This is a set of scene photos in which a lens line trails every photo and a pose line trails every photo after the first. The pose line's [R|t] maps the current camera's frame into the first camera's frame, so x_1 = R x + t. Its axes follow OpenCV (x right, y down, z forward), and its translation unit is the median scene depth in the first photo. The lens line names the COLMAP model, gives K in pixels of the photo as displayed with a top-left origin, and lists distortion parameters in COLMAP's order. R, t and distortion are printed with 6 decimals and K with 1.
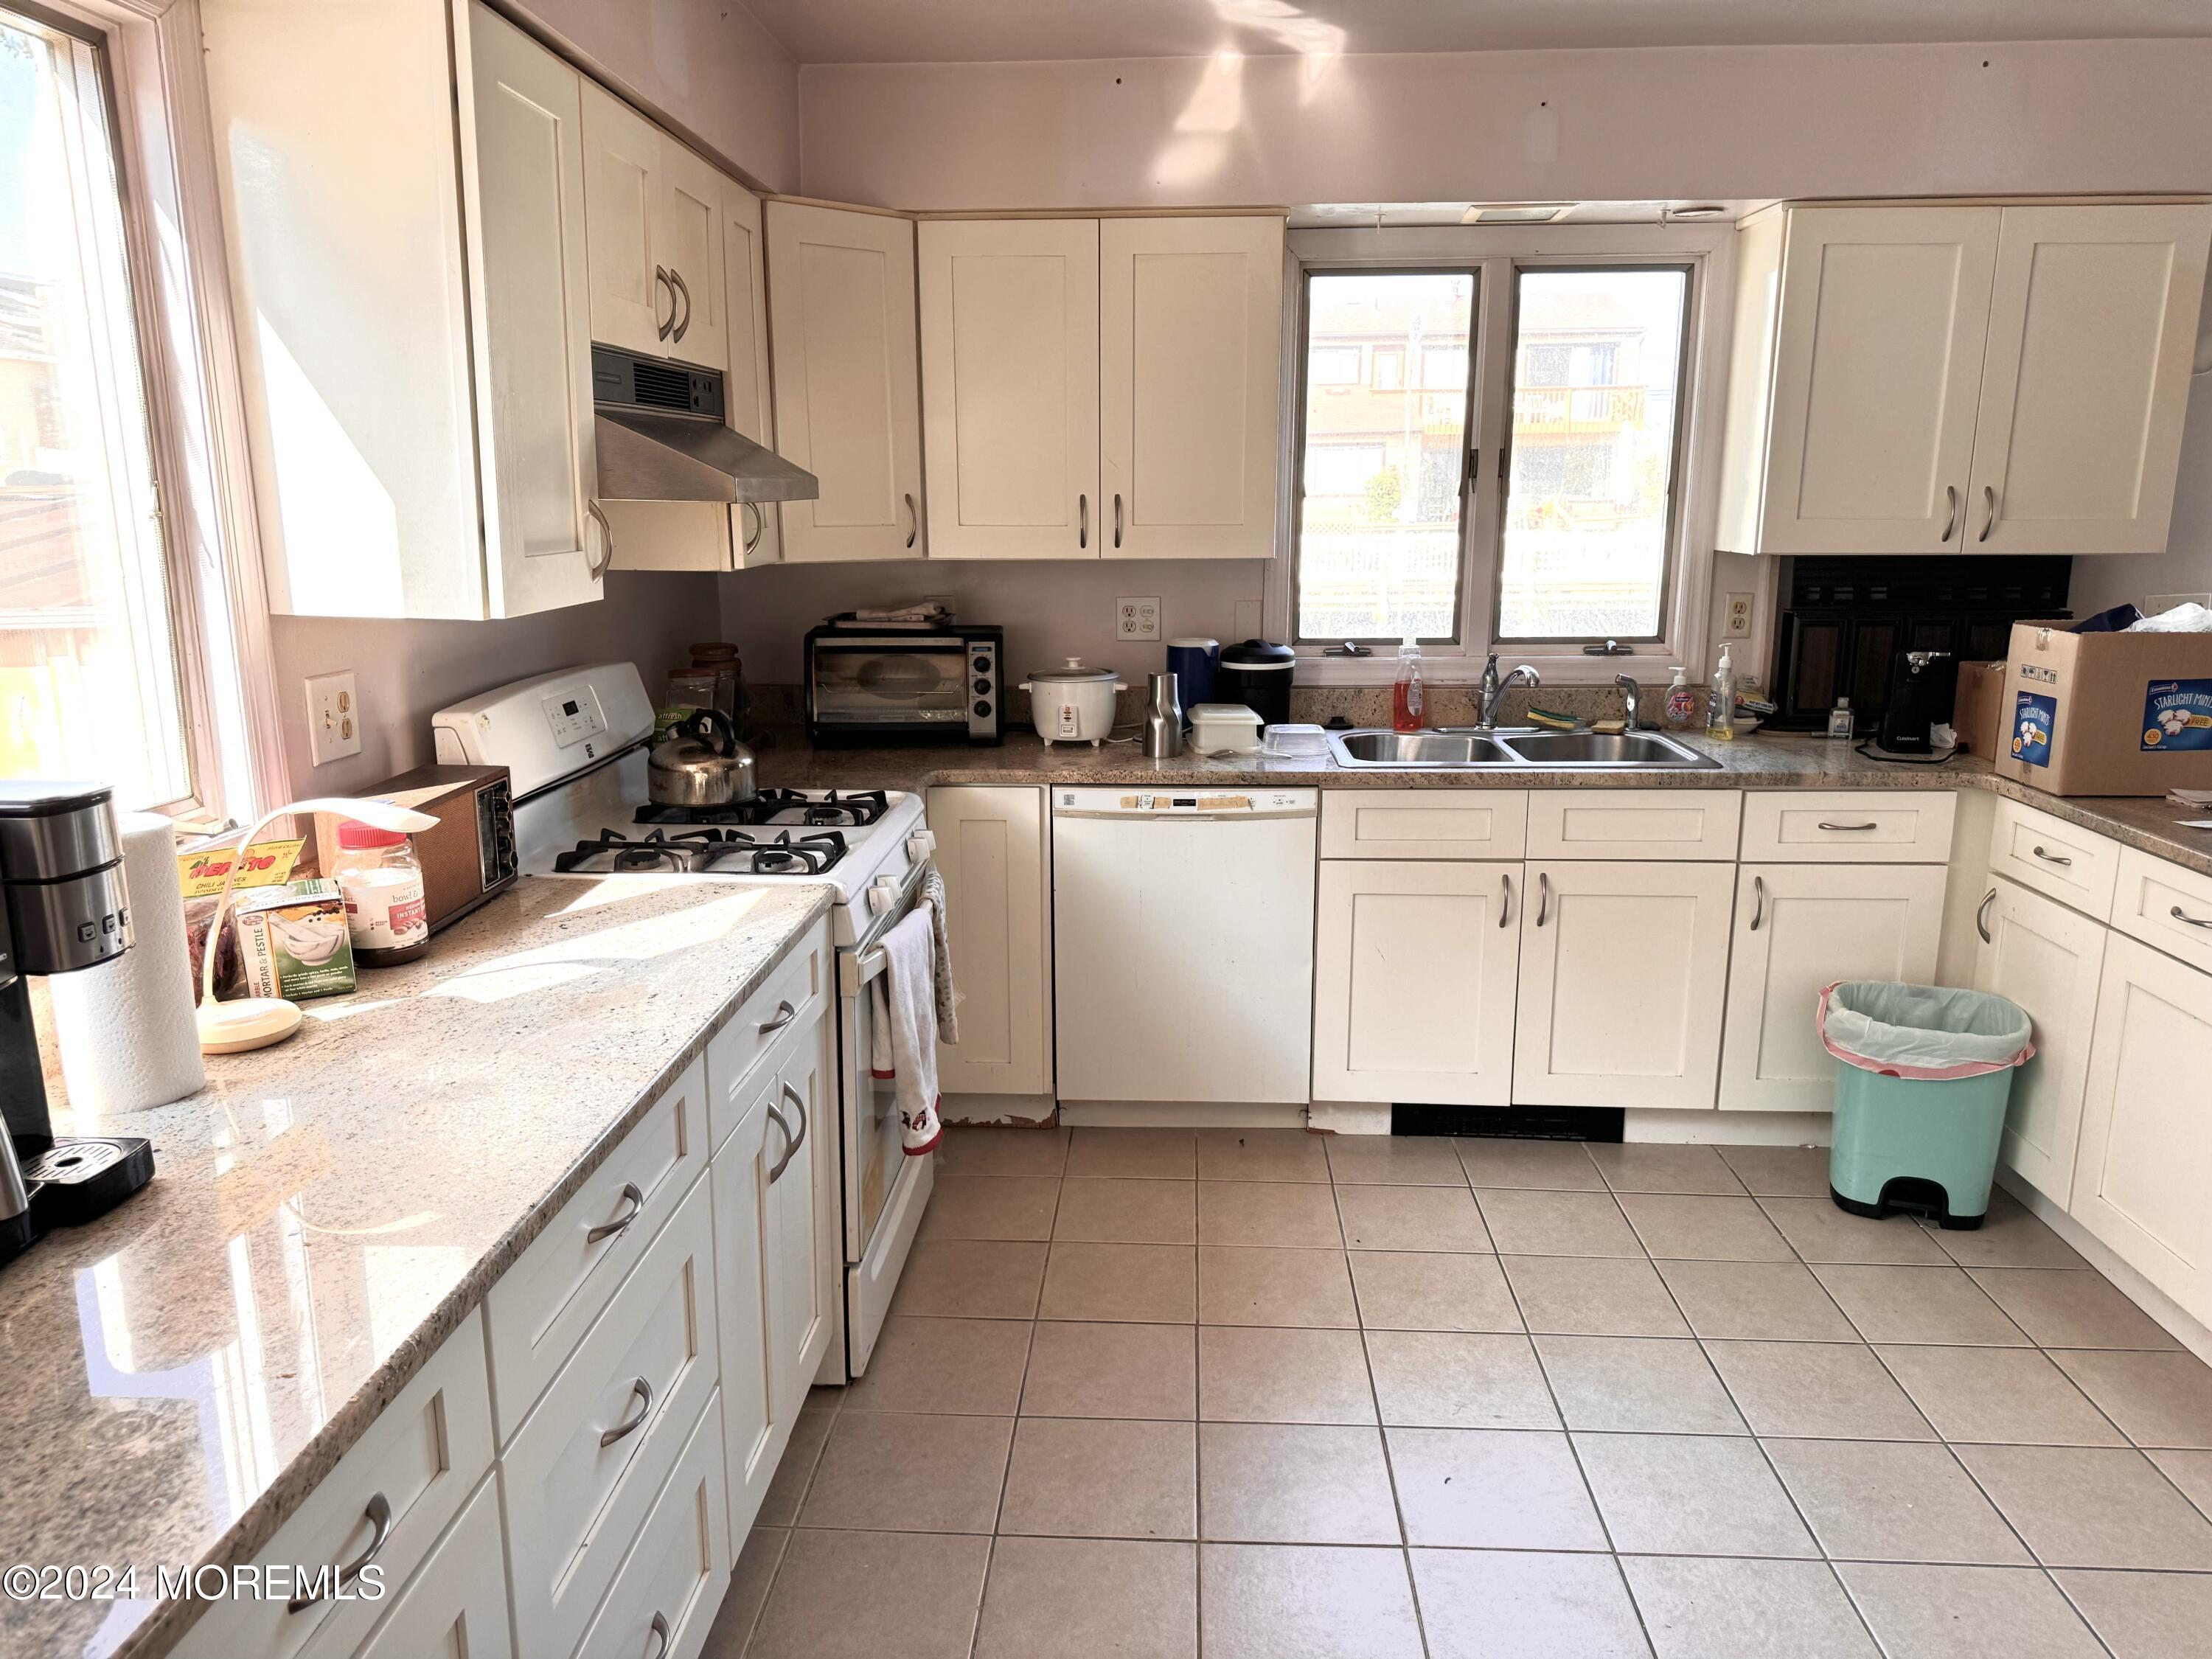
lens RADIAL K [[1559.6, 0, 1067.3], [0, 1559.6, 830.7], [0, 0, 1]] dist [0.087896, -0.115571]
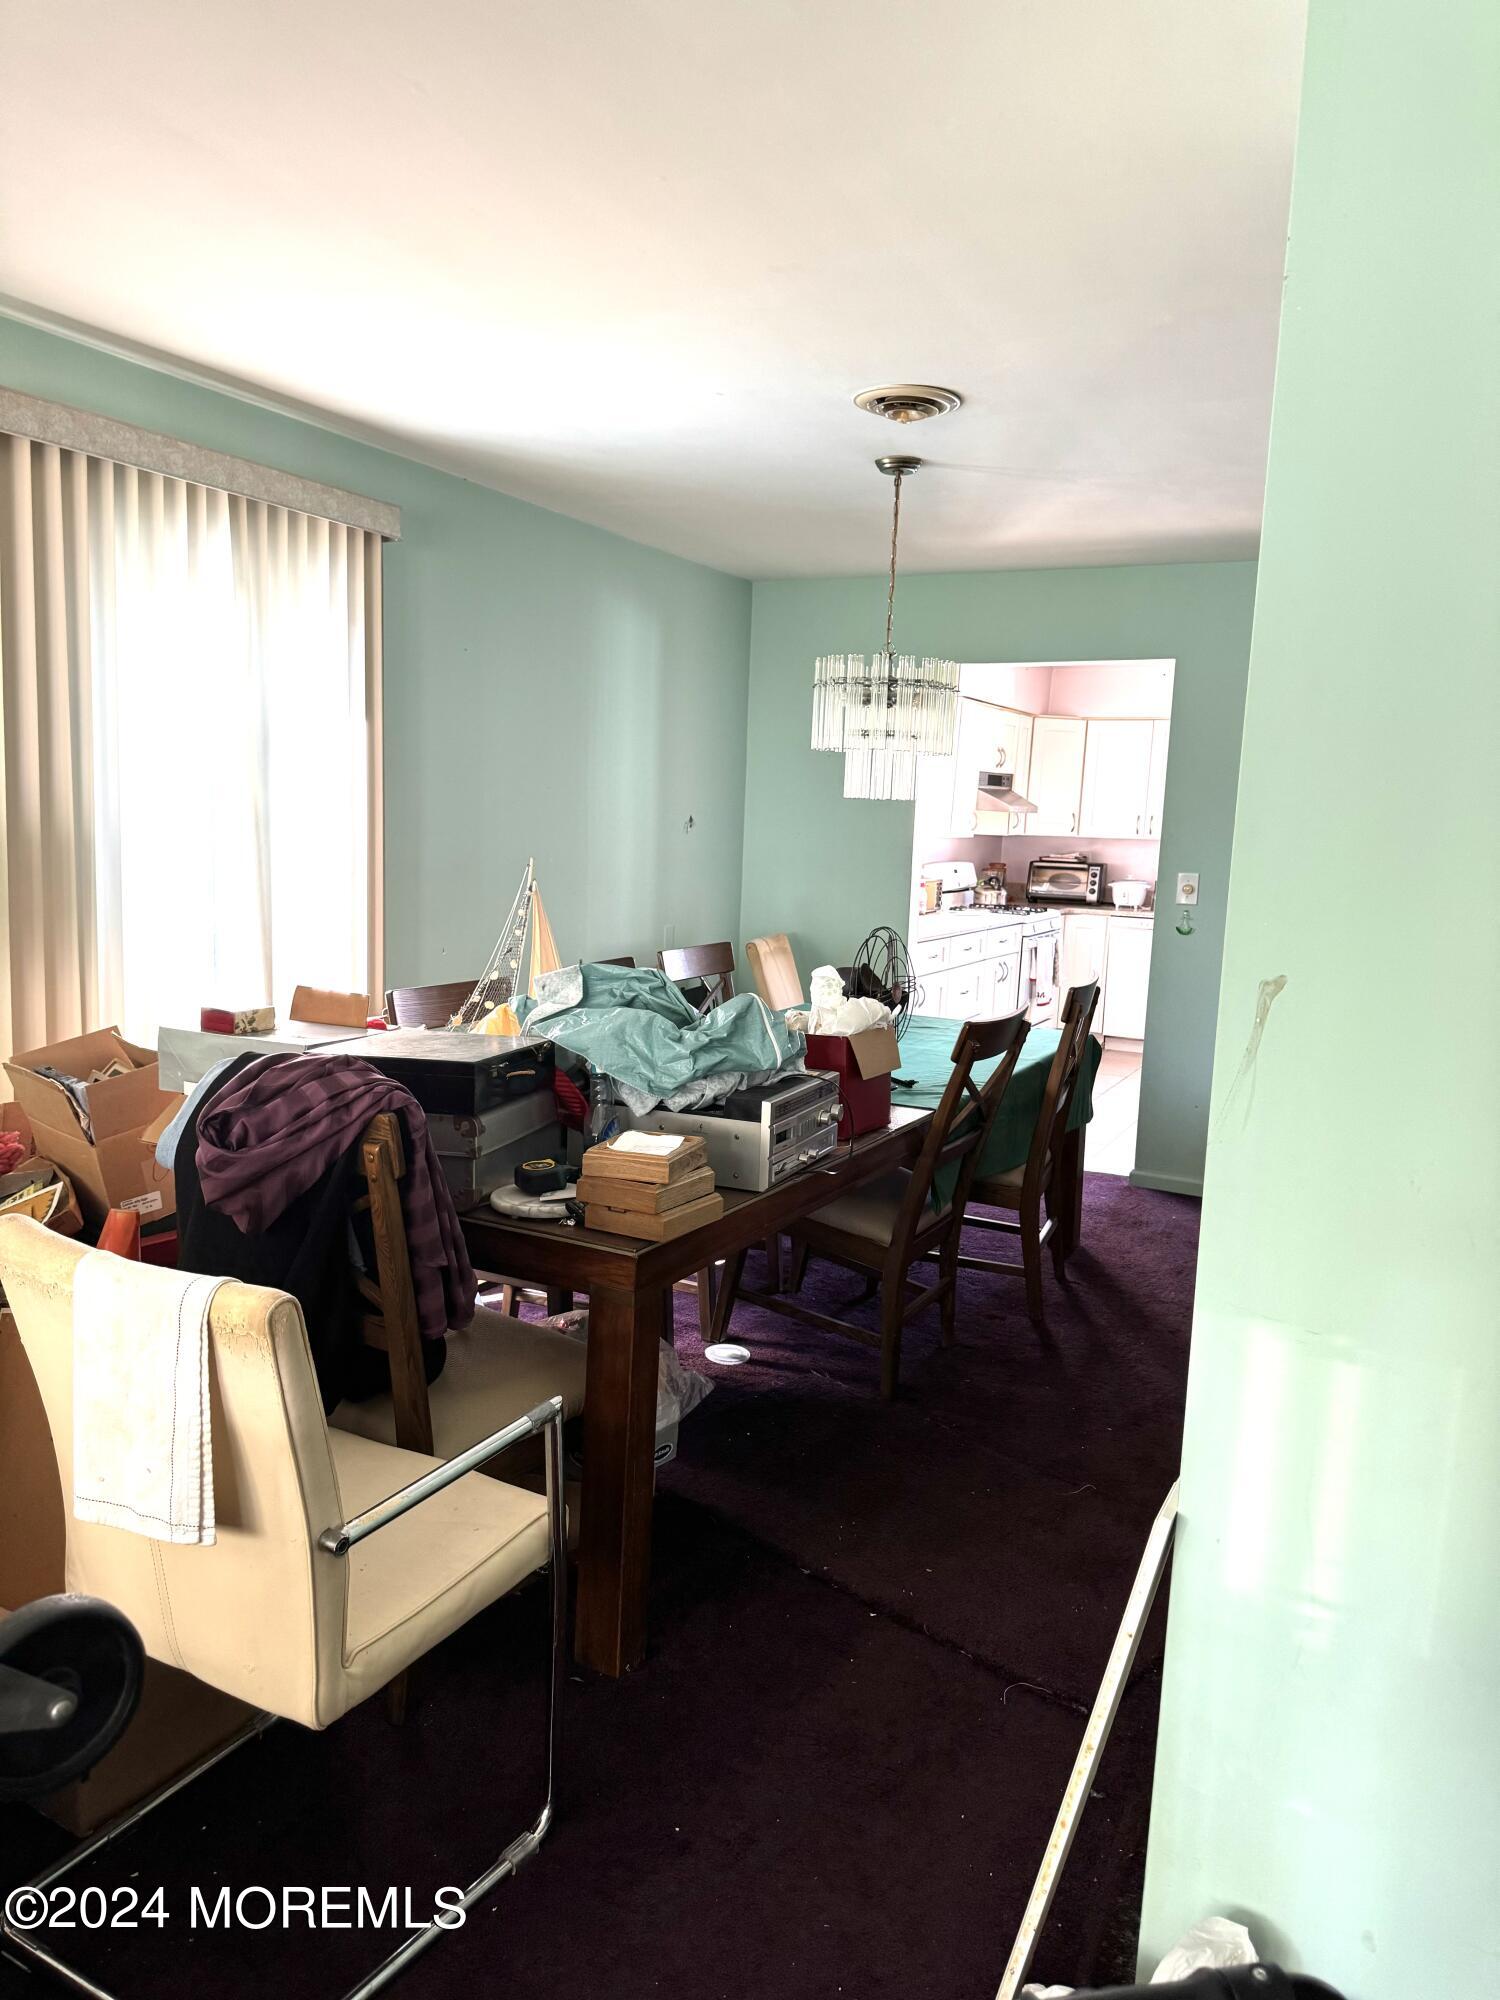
lens RADIAL K [[1410.1, 0, 750.0], [0, 1410.1, 1000.0], [0, 0, 1]] dist [0.087896, -0.115571]
pose [[0.921151, 0.099617, -0.376241, 0.396385], [-0.128861, 0.990229, -0.053309, 0.366810], [0.367254, 0.097589, 0.924987, -1.721569]]
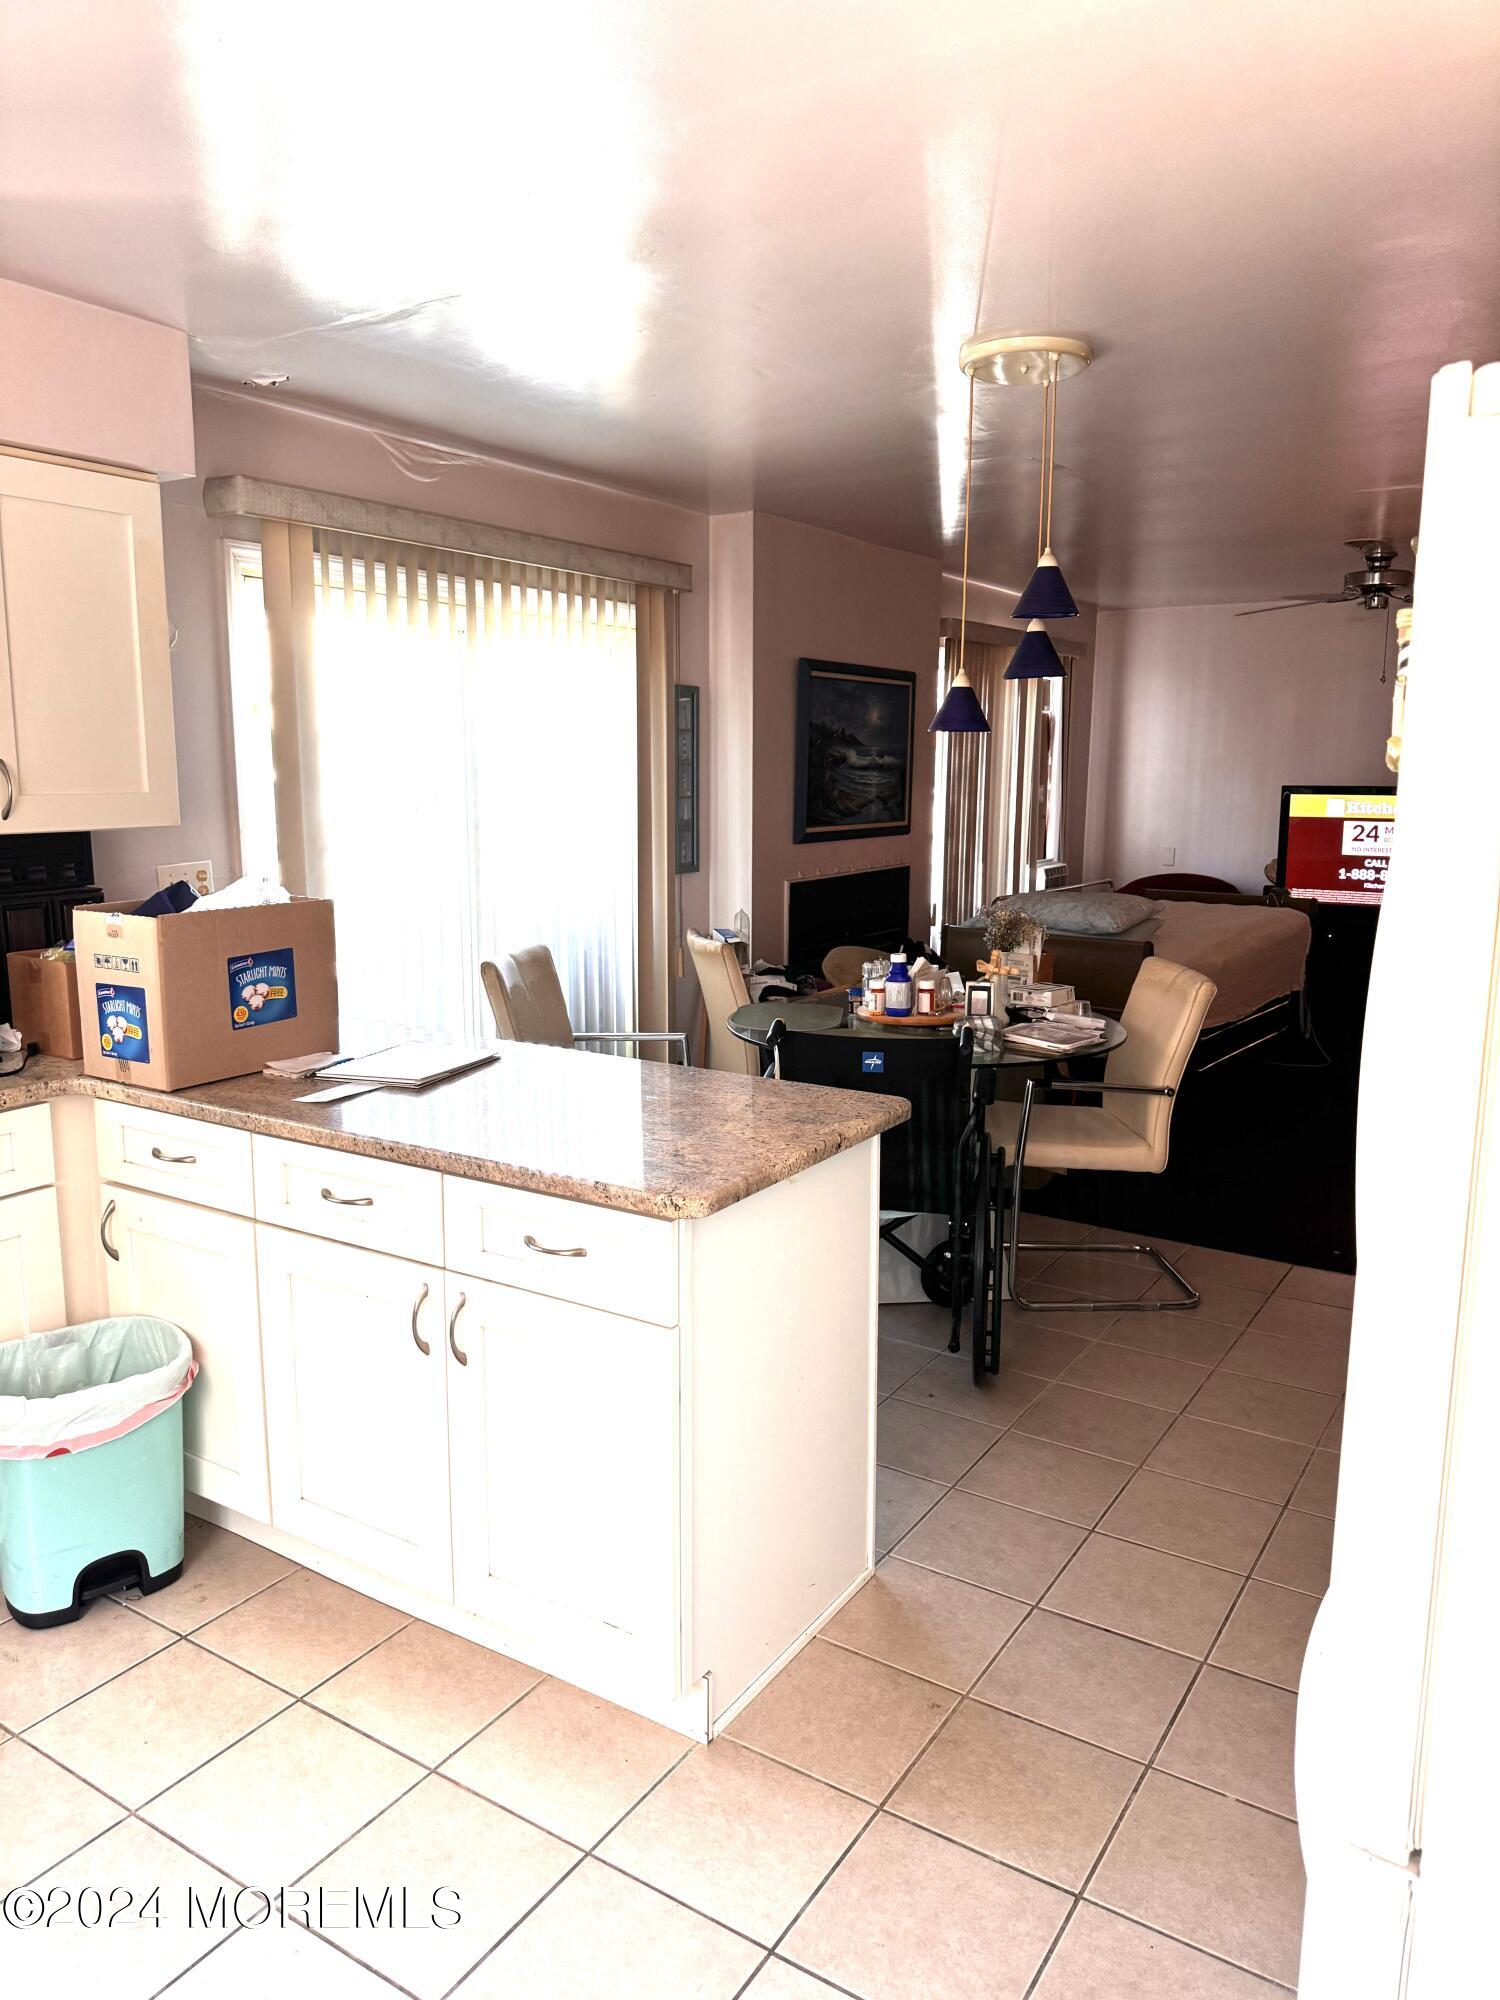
lens RADIAL K [[1410.1, 0, 750.0], [0, 1410.1, 1000.0], [0, 0, 1]] dist [0.087896, -0.115571]
pose [[0.484440, -0.138430, 0.863802, 0.074233], [0.181031, 0.981892, 0.055828, -0.056759], [-0.855889, 0.129330, 0.500728, 0.271996]]
